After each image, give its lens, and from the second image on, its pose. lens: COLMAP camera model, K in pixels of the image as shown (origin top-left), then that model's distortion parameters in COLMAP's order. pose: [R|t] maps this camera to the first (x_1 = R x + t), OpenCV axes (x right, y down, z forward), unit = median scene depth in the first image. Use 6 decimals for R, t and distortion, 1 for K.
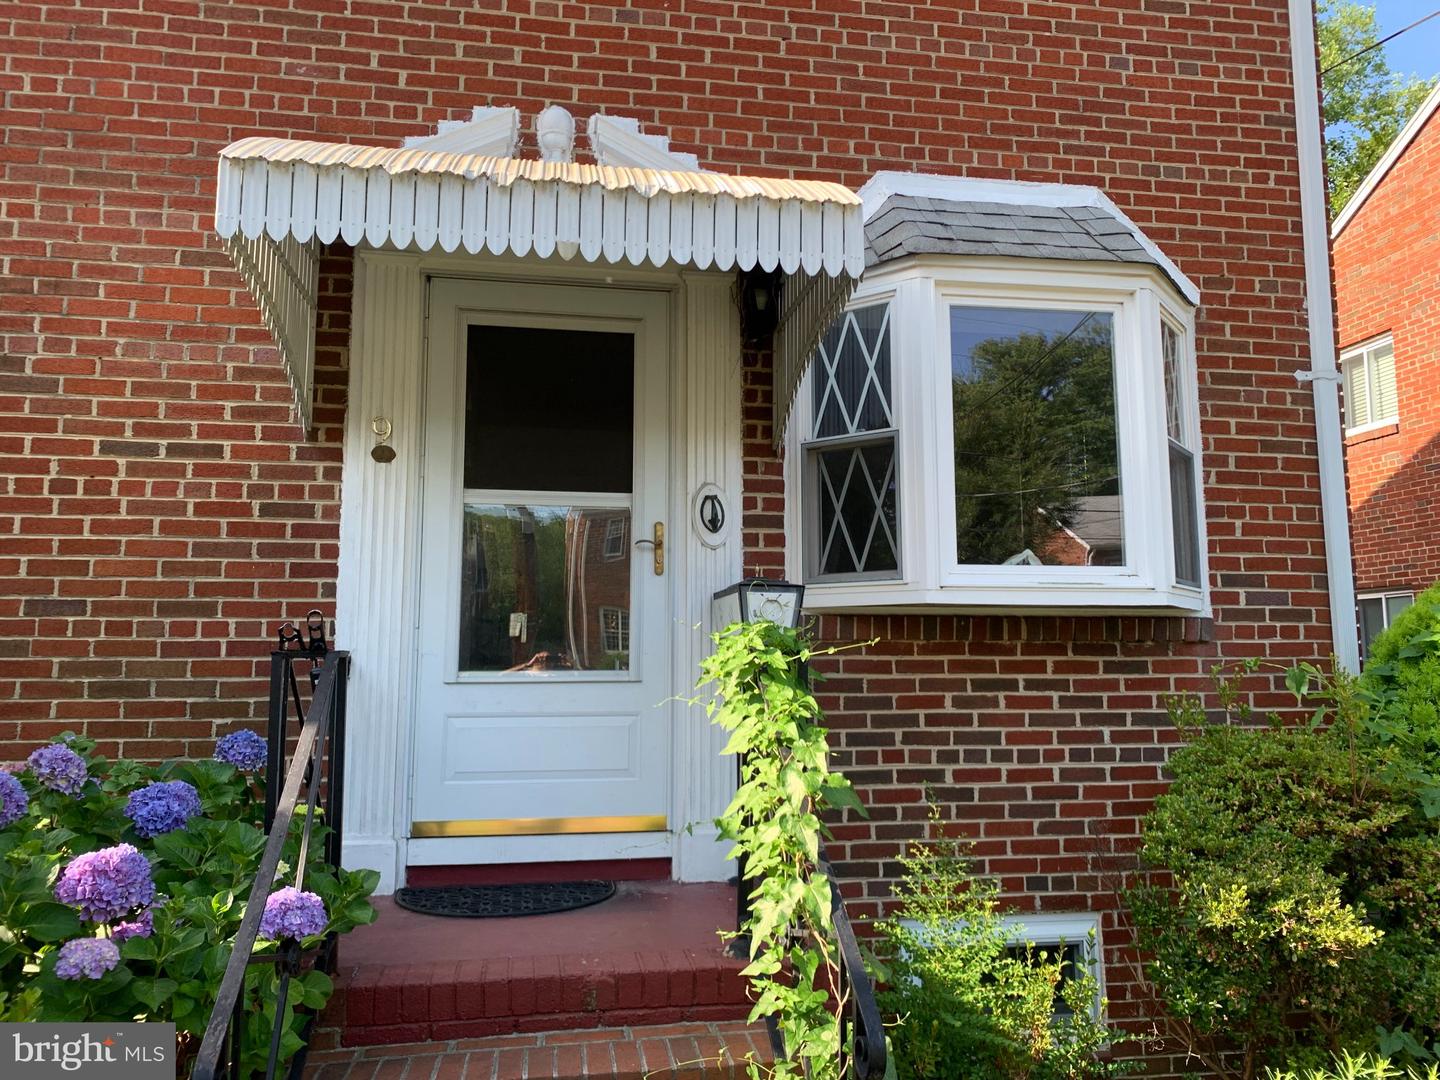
lens RADIAL K [[1090.6, 0, 720.8], [0, 1090.6, 527.6], [0, 0, 1]] dist [0.044909, -0.073566]
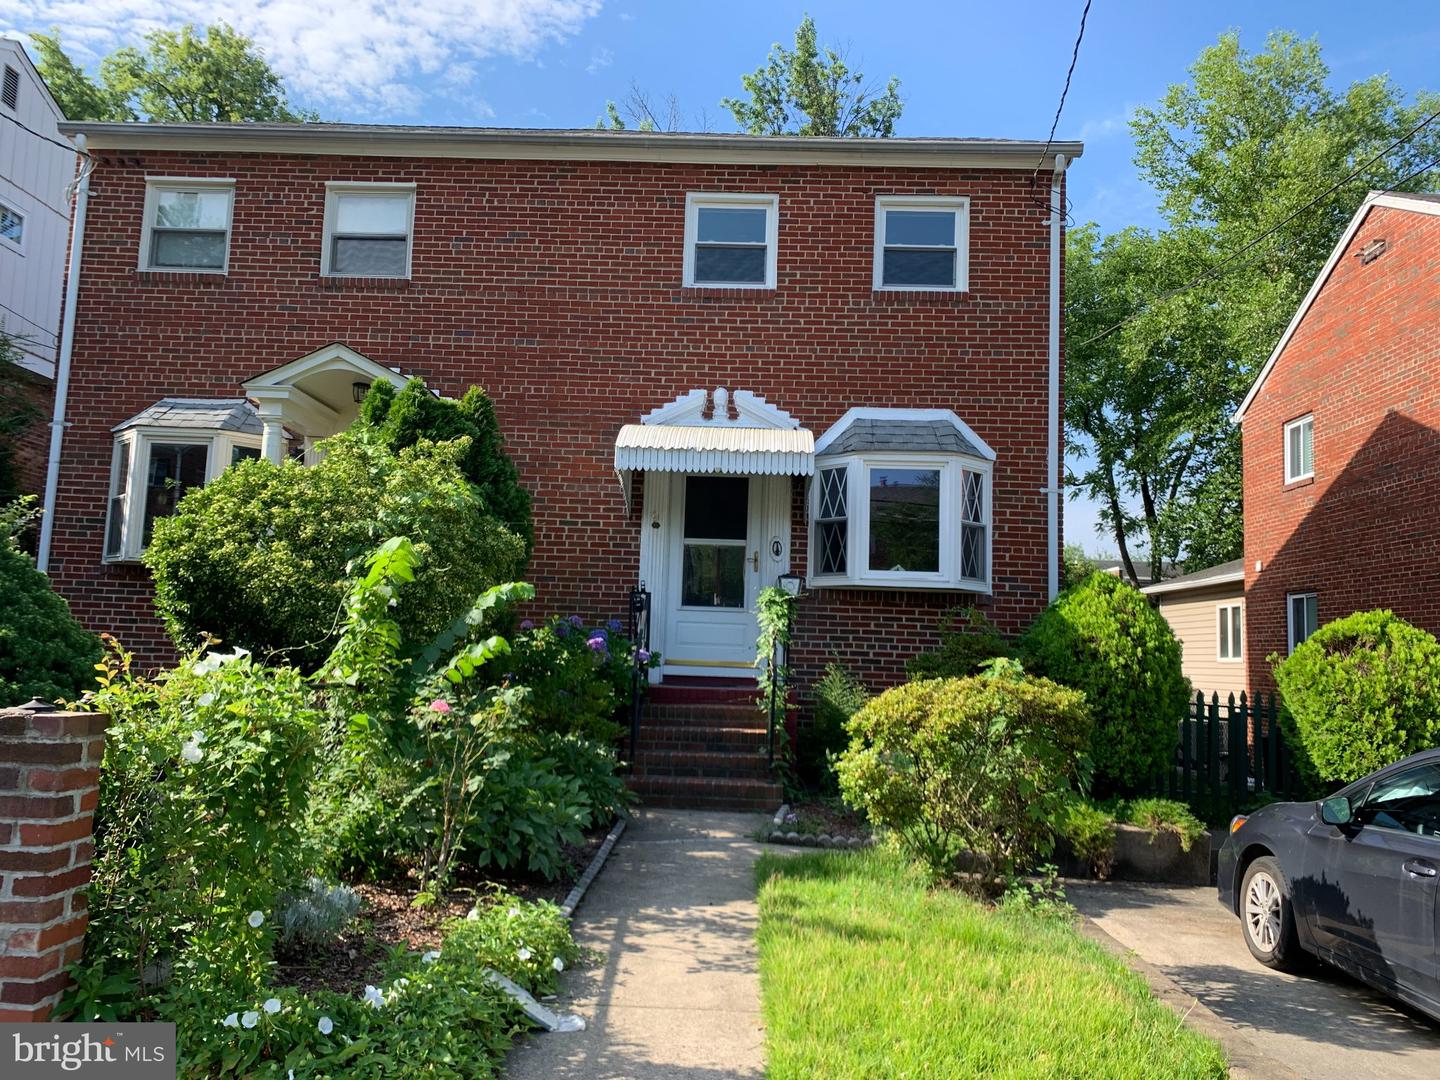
lens RADIAL K [[1090.6, 0, 720.8], [0, 1090.6, 527.6], [0, 0, 1]] dist [0.044909, -0.073566]
pose [[0.982419, 0.013925, -0.186167, 0.329111], [-0.012977, 0.999896, 0.006308, -0.074097], [0.186236, -0.003781, 0.982498, -1.509262]]
